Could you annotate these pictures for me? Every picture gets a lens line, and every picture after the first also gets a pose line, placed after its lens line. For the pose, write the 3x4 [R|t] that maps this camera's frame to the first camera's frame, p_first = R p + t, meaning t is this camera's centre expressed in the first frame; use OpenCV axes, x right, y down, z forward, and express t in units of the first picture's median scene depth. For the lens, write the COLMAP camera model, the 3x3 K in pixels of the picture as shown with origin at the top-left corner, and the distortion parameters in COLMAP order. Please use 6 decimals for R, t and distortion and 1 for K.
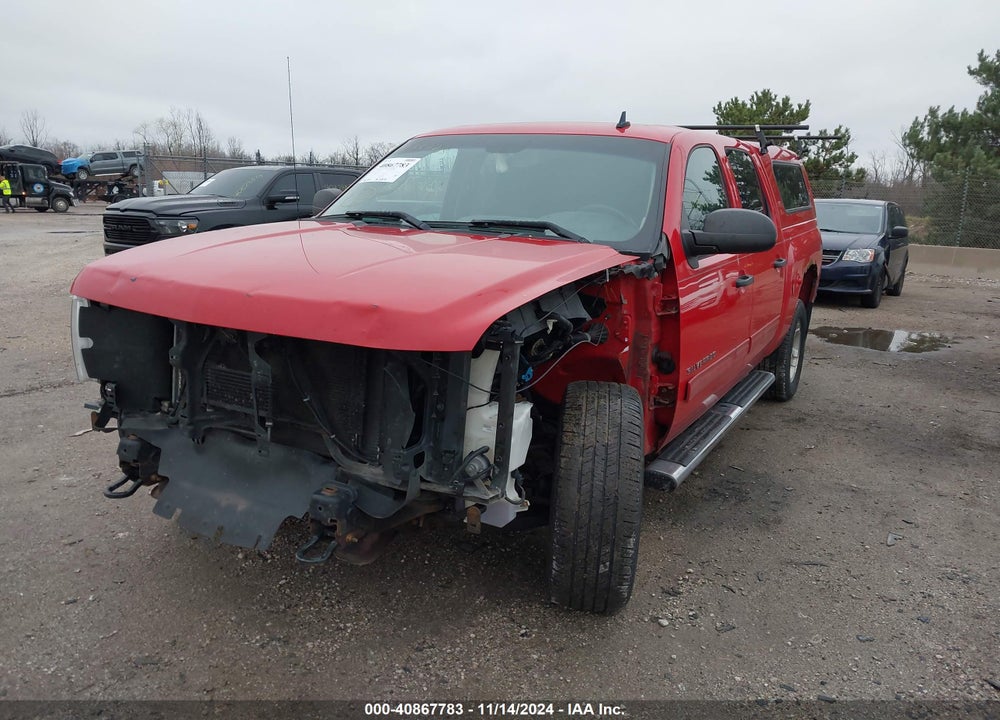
lens RADIAL K [[708.6, 0, 420.7], [0, 708.6, 370.2], [0, 0, 1]] dist [0.175016, -0.000219]
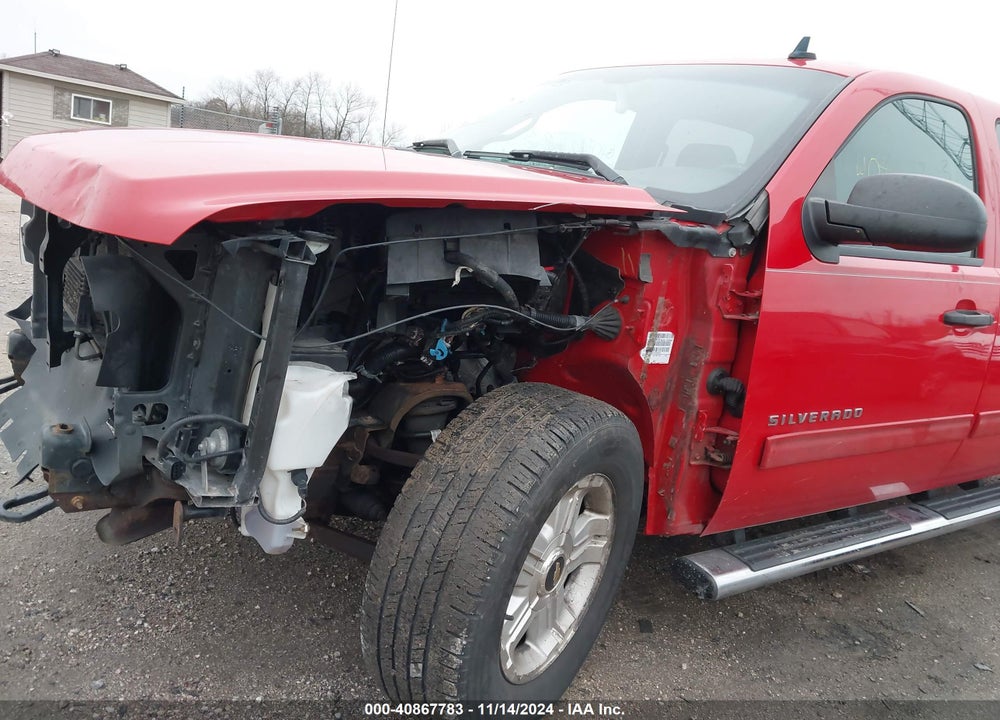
lens RADIAL K [[700.8, 0, 449.8], [0, 700.8, 359.0], [0, 0, 1]] dist [0.130632, -0.153555]
pose [[0.903825, 0.206890, -0.374563, 0.355273], [-0.220068, 0.975454, 0.007765, 0.006330], [0.366975, 0.075411, 0.927169, 0.348112]]
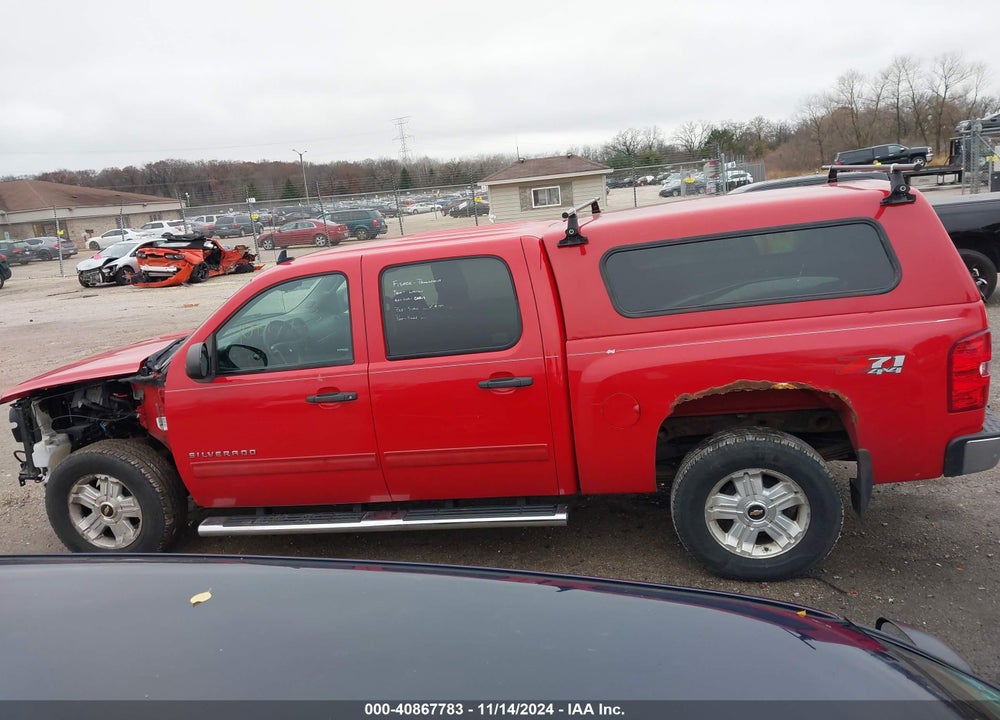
lens RADIAL K [[768.2, 0, 499.2], [0, 768.2, 381.2], [0, 0, 1]] dist [0.014009, -0.003237]
pose [[0.390003, 0.168322, -0.905298, 1.999107], [-0.102966, 0.984957, 0.138774, -0.421961], [0.915038, 0.039093, 0.401468, 0.986968]]
